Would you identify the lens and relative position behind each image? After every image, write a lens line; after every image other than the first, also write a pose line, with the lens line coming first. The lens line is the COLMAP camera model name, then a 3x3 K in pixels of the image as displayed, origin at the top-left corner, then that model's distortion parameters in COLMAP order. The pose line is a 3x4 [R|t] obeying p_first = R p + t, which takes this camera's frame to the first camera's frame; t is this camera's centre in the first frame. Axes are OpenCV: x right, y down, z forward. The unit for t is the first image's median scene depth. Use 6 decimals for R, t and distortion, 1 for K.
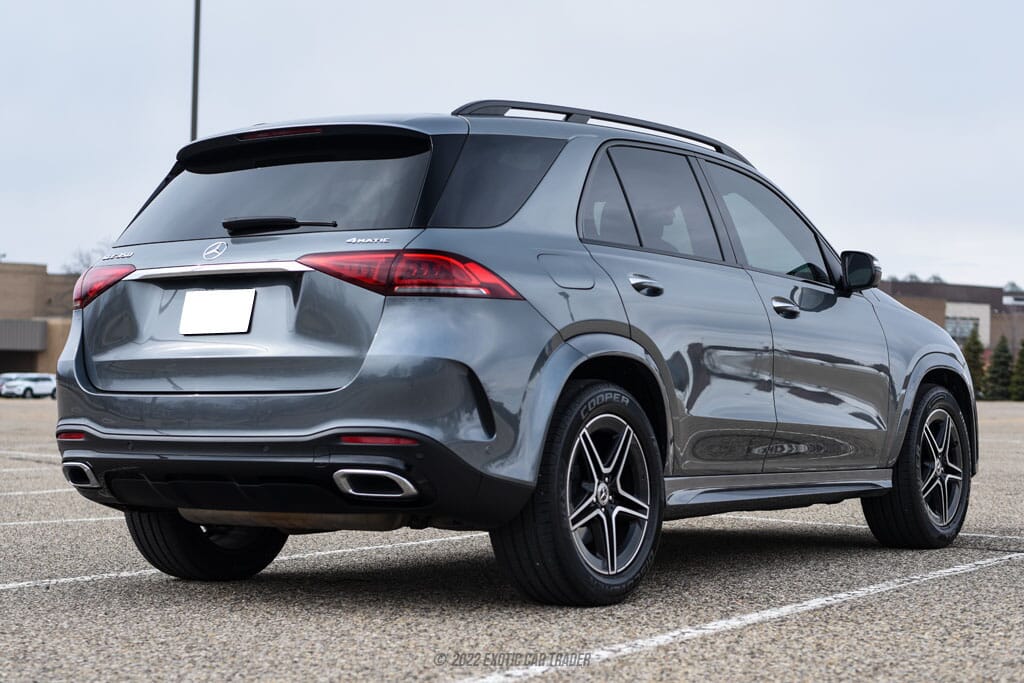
lens RADIAL K [[1946.5, 0, 512.0], [0, 1946.5, 341.5], [0, 0, 1]] dist [0.003672, 0.062759]
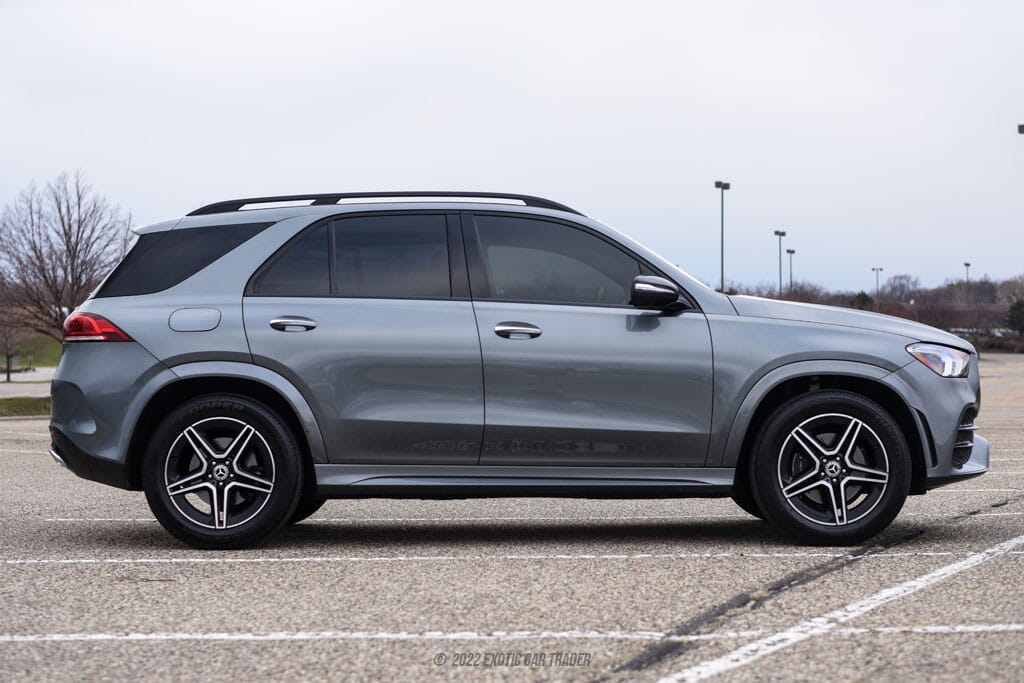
lens RADIAL K [[1946.5, 0, 512.0], [0, 1946.5, 341.5], [0, 0, 1]] dist [0.003672, 0.062759]
pose [[0.523410, -0.027848, -0.851626, 1.362920], [0.030522, 0.999437, -0.013922, 0.008102], [0.851534, -0.018706, 0.523965, 0.425804]]
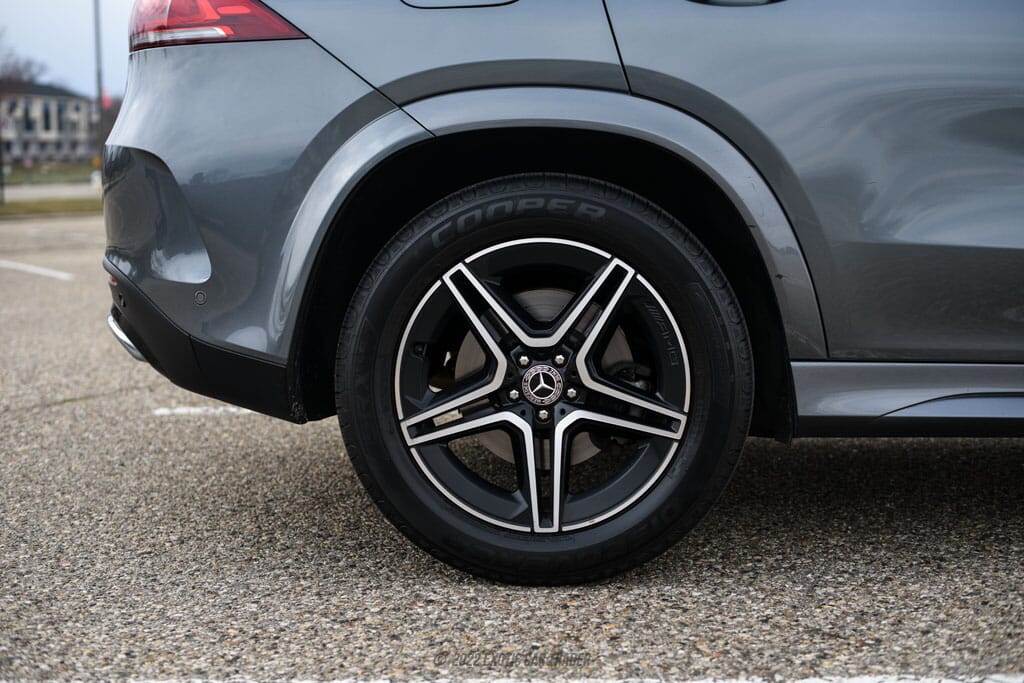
lens RADIAL K [[1946.5, 0, 512.0], [0, 1946.5, 341.5], [0, 0, 1]] dist [0.003672, 0.062759]
pose [[0.487267, 0.044817, -0.872102, 0.505869], [0.037304, 0.996702, 0.072063, 0.026565], [0.872456, -0.067647, 0.483988, 0.720301]]
